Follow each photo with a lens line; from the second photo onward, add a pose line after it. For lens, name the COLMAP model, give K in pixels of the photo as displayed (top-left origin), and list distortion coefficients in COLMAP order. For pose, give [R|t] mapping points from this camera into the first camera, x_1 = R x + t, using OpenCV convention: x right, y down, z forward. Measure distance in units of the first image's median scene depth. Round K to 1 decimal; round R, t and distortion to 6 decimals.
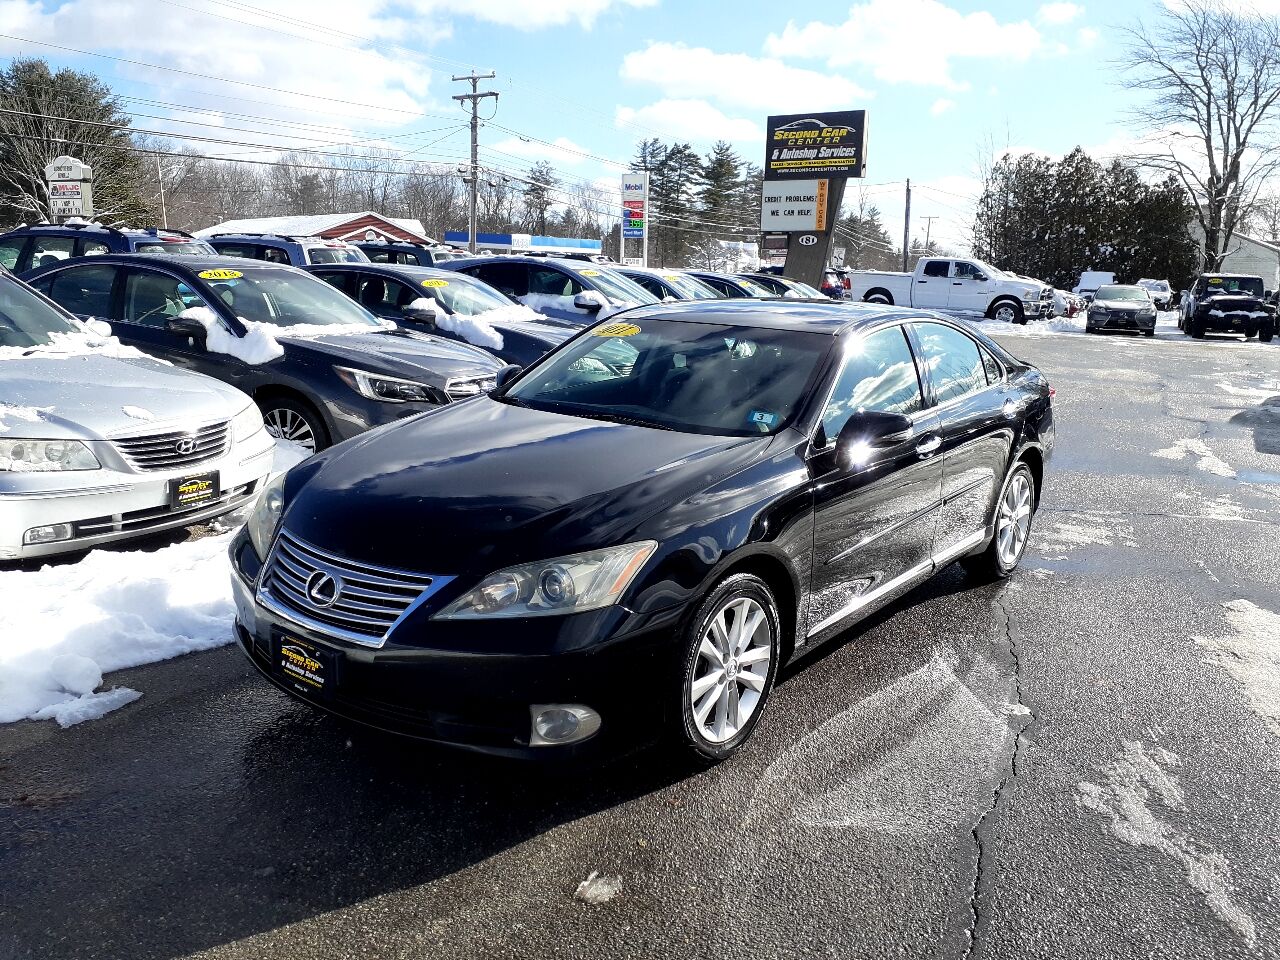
lens RADIAL K [[1032.9, 0, 654.4], [0, 1032.9, 481.3], [0, 0, 1]] dist [0.032841, -0.013160]
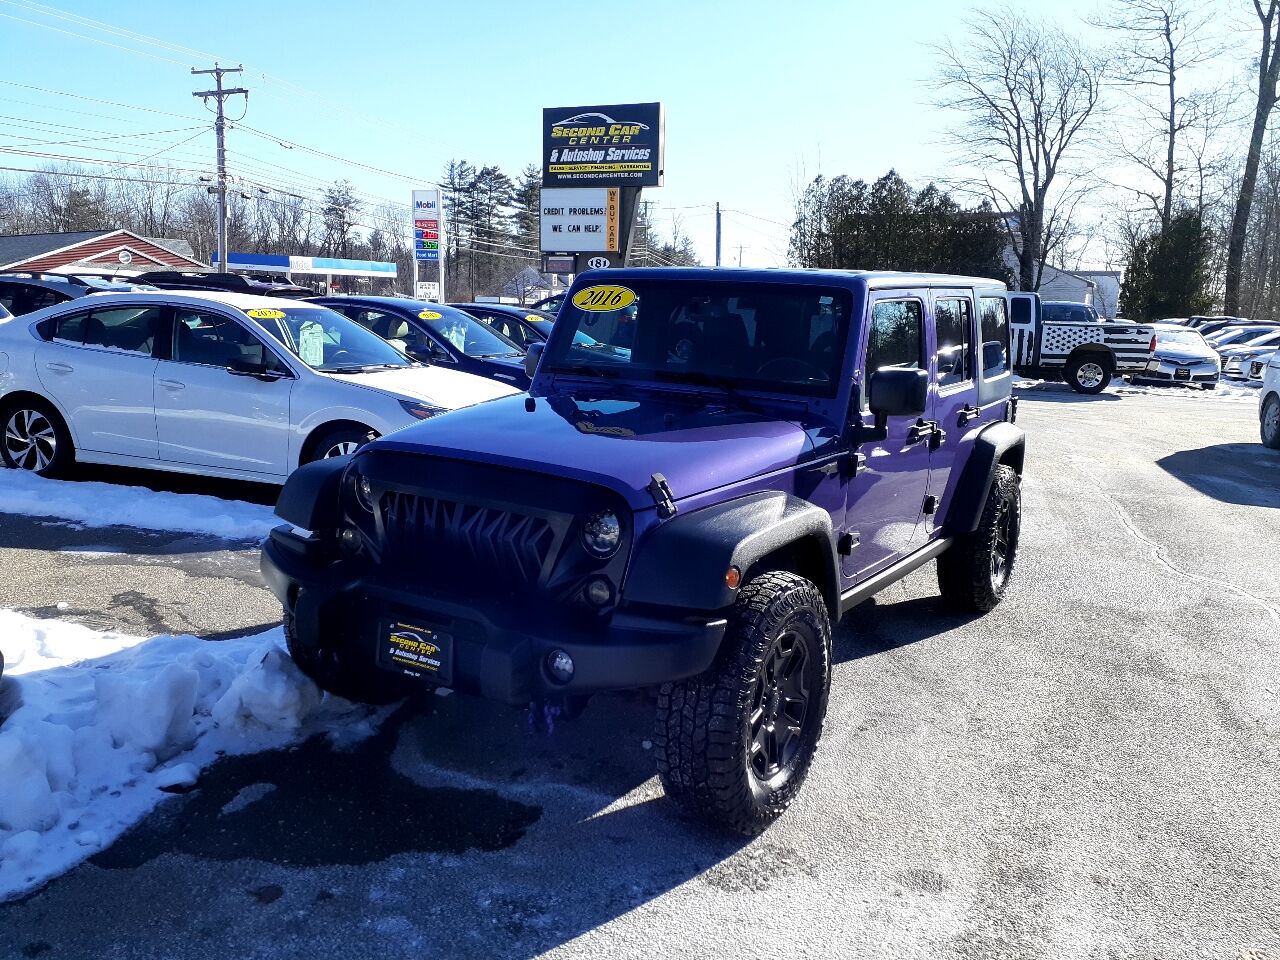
lens RADIAL K [[1026.8, 0, 646.0], [0, 1026.8, 495.9], [0, 0, 1]] dist [0.038299, -0.055545]
pose [[0.987091, -0.028189, 0.157660, 0.031414], [0.029617, 0.999539, -0.006717, -0.025056], [-0.157398, 0.011299, 0.987471, 0.116431]]
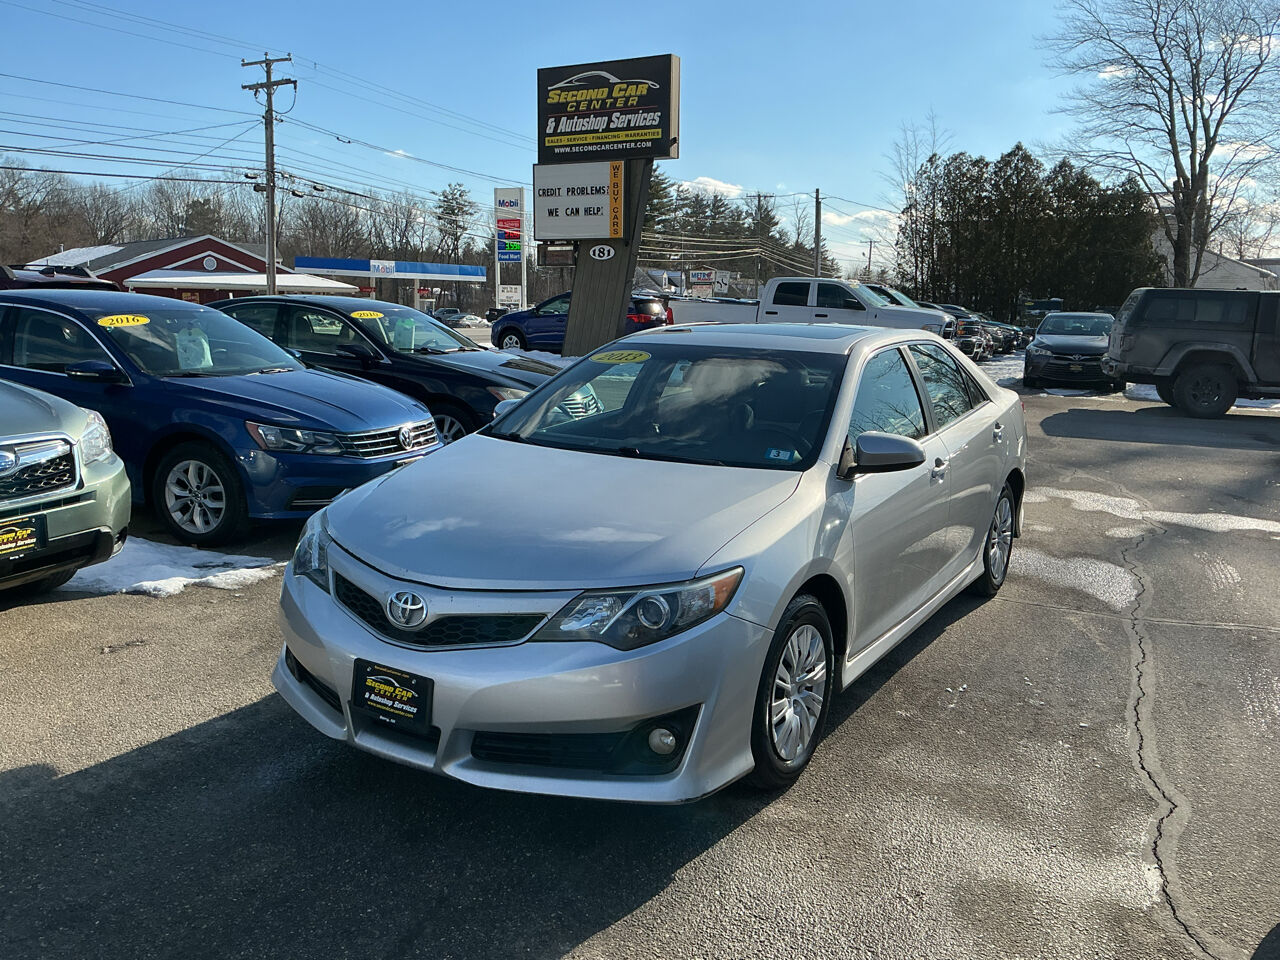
lens RADIAL K [[1064.8, 0, 633.3], [0, 1064.8, 495.1], [0, 0, 1]] dist [0.117167, -0.232682]
pose [[0.999644, -0.014460, 0.022403, 0.089670], [0.014937, 0.999663, -0.021247, -0.034860], [-0.022089, 0.021574, 0.999523, 0.179214]]
